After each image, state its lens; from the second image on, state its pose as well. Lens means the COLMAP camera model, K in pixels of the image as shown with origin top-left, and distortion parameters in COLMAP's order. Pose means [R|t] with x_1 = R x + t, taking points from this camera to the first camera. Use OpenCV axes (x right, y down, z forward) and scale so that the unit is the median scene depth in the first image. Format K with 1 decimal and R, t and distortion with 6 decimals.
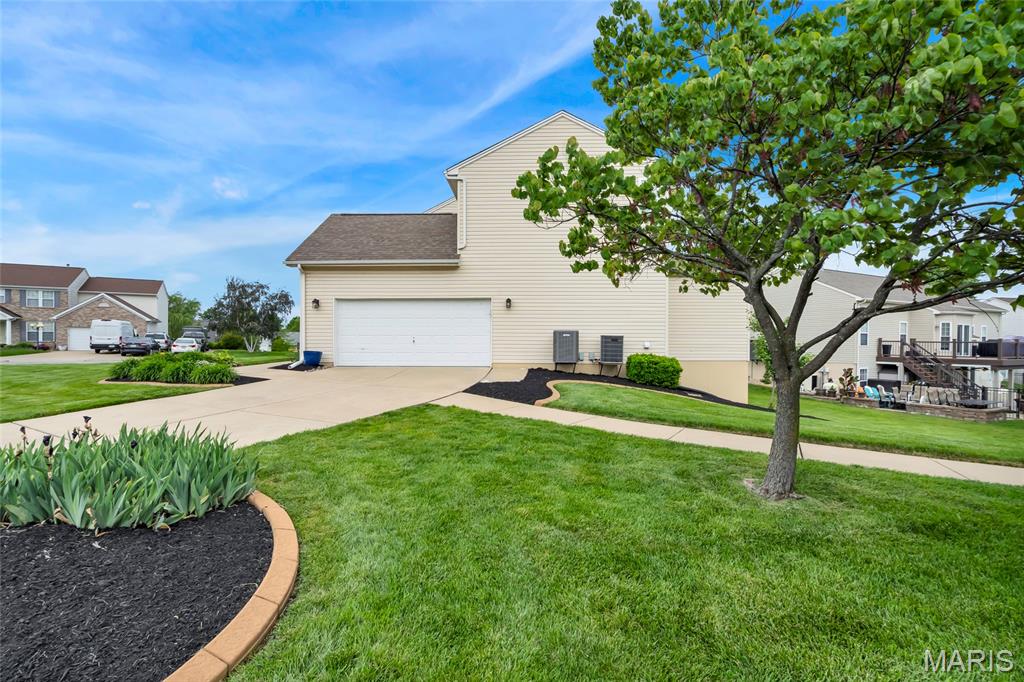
lens RADIAL K [[470.1, 0, 512.0], [0, 470.1, 341.0], [0, 0, 1]] dist [0.001980, 0.000589]
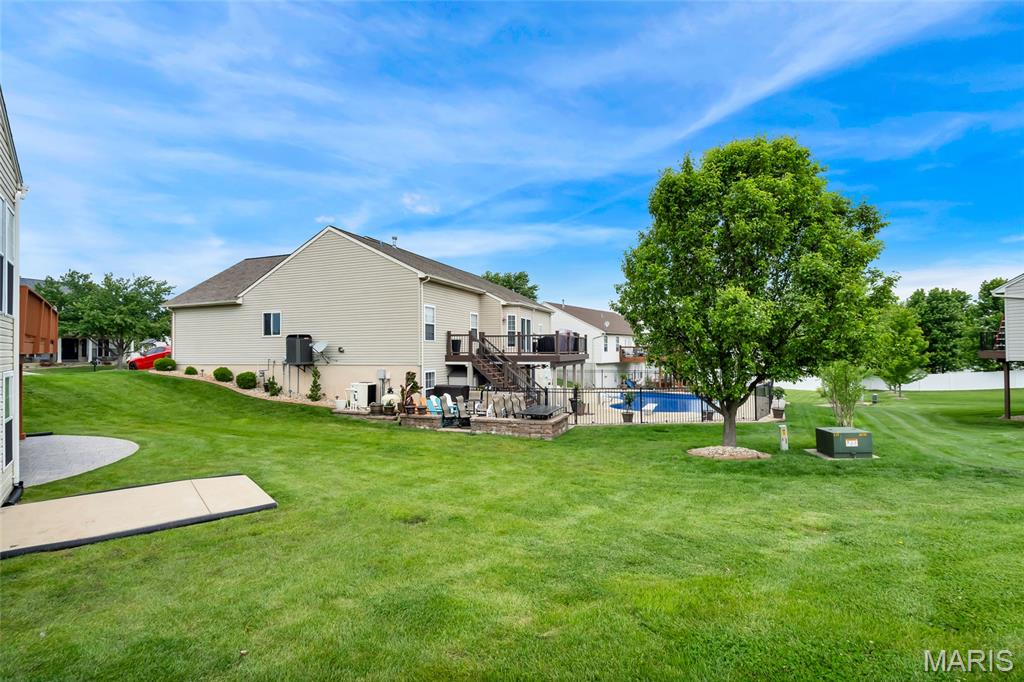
lens RADIAL K [[470.1, 0, 512.0], [0, 470.1, 341.0], [0, 0, 1]] dist [0.001980, 0.000589]
pose [[0.737608, 0.000462, 0.675229, 0.350971], [0.011512, 0.999846, -0.013259, 0.021897], [-0.675131, 0.017553, 0.737489, 0.376954]]
